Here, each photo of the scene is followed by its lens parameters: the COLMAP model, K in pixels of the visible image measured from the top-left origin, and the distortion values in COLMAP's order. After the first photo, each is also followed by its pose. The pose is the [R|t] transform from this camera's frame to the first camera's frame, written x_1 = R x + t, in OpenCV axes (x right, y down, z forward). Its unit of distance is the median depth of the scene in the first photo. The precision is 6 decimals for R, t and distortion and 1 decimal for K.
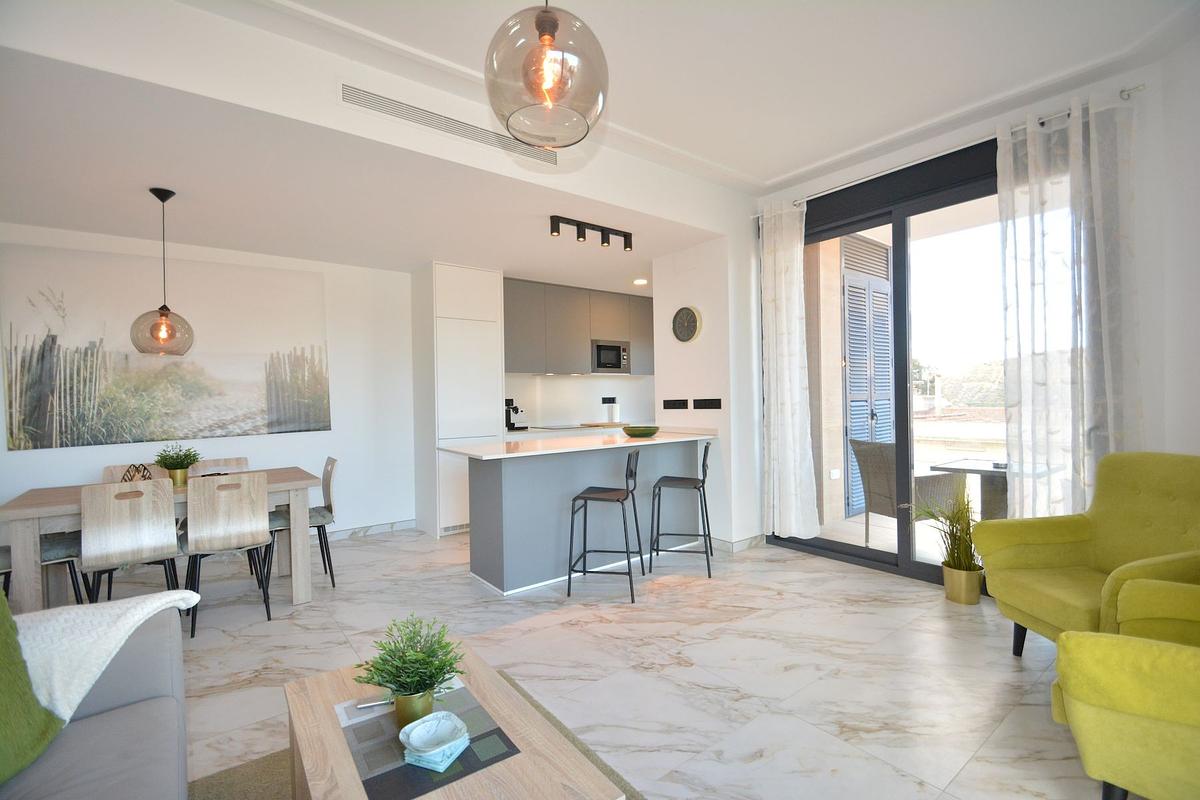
lens RADIAL K [[521.8, 0, 595.2], [0, 521.8, 402.8], [0, 0, 1]] dist [0.000281, -0.008980]
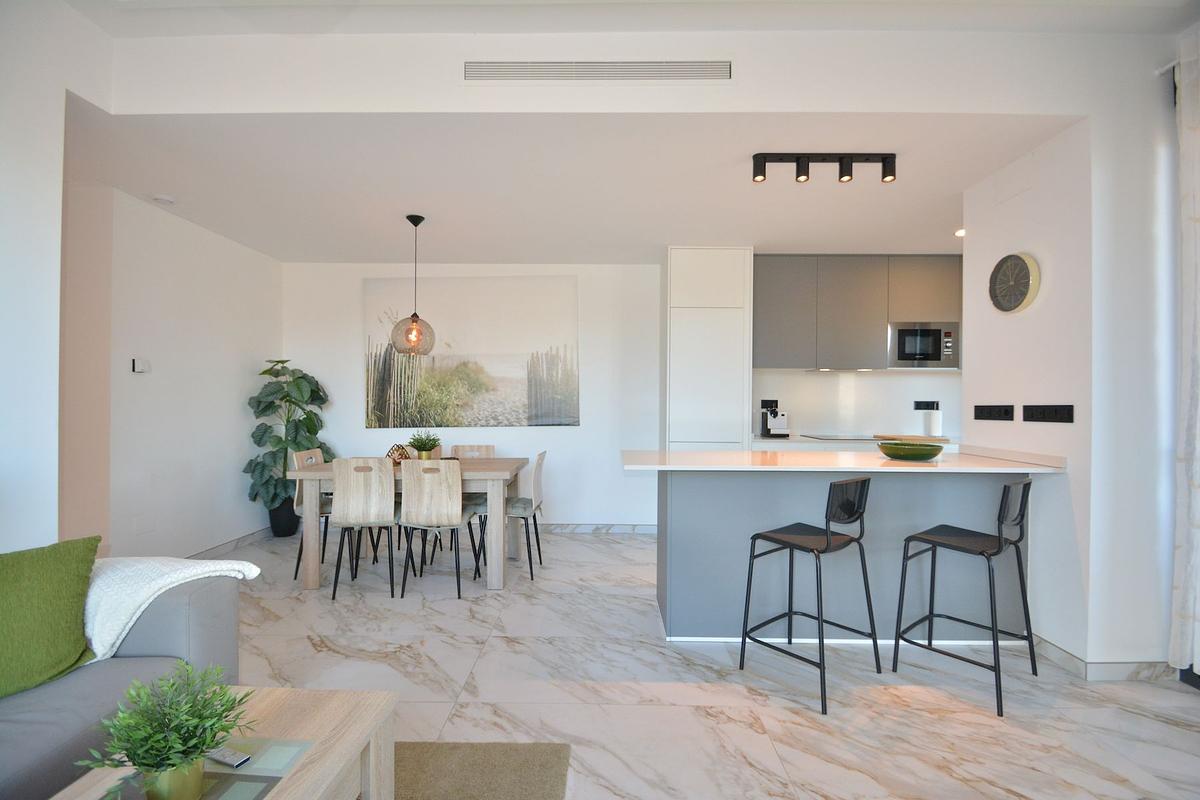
lens RADIAL K [[521.8, 0, 595.2], [0, 521.8, 402.8], [0, 0, 1]] dist [0.000281, -0.008980]
pose [[0.788207, 0.024110, -0.614938, 0.188128], [-0.026784, 0.999629, 0.004862, 0.001231], [0.614827, 0.012638, 0.788561, 0.245712]]
